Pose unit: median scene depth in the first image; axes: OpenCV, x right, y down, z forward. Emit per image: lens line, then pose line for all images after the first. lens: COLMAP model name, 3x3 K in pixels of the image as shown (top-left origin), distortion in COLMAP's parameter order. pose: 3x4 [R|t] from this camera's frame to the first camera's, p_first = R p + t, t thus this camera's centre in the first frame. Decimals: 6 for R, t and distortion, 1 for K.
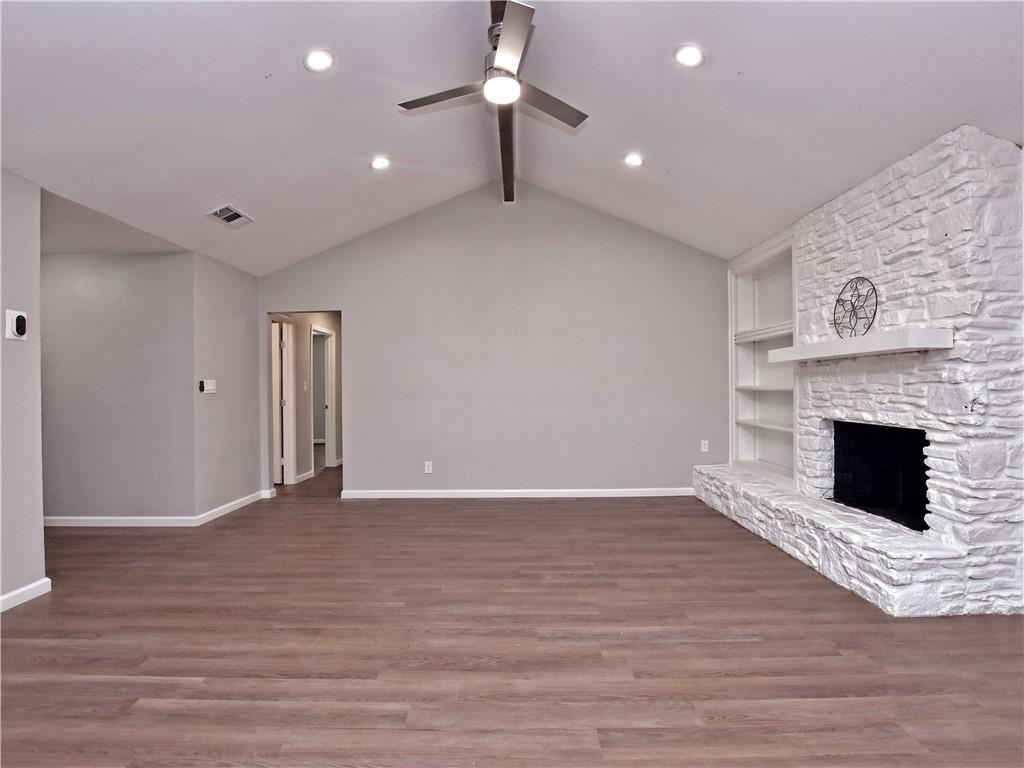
lens RADIAL K [[507.7, 0, 512.0], [0, 507.7, 391.4], [0, 0, 1]] dist [-0.029820, 0.000834]
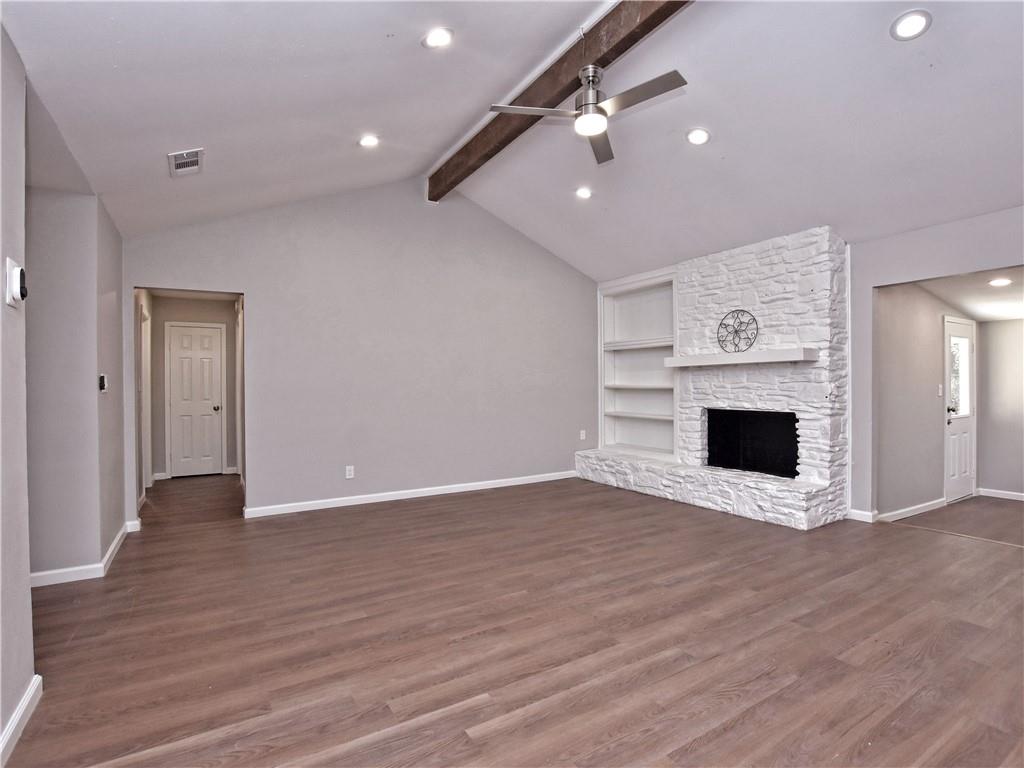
lens RADIAL K [[510.8, 0, 507.8], [0, 510.8, 388.2], [0, 0, 1]] dist [-0.028381, 0.000767]
pose [[0.847412, 0.000634, 0.530935, -0.752789], [0.003477, 0.999971, -0.006744, 0.009022], [-0.530924, 0.007561, 0.847386, 0.120997]]
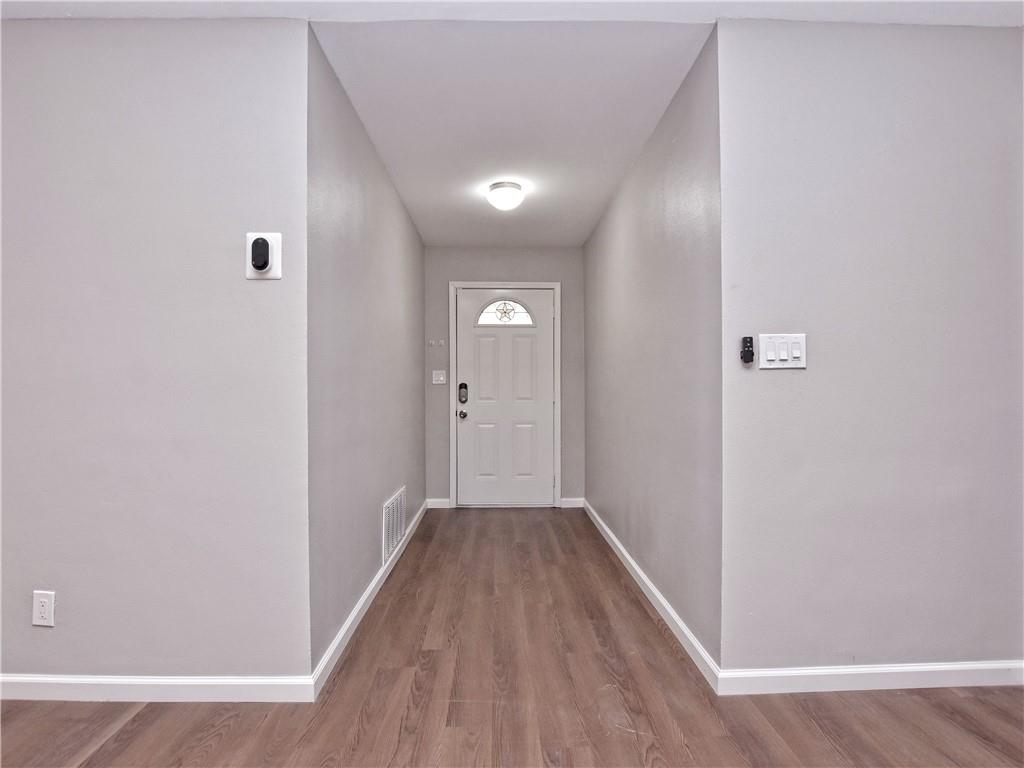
lens RADIAL K [[510.8, 0, 507.8], [0, 510.8, 388.2], [0, 0, 1]] dist [-0.028381, 0.000767]
pose [[0.032259, 0.004597, -0.999469, -0.328822], [-0.002232, 0.999987, 0.004527, 0.027456], [0.999477, 0.002085, 0.032269, 1.193551]]
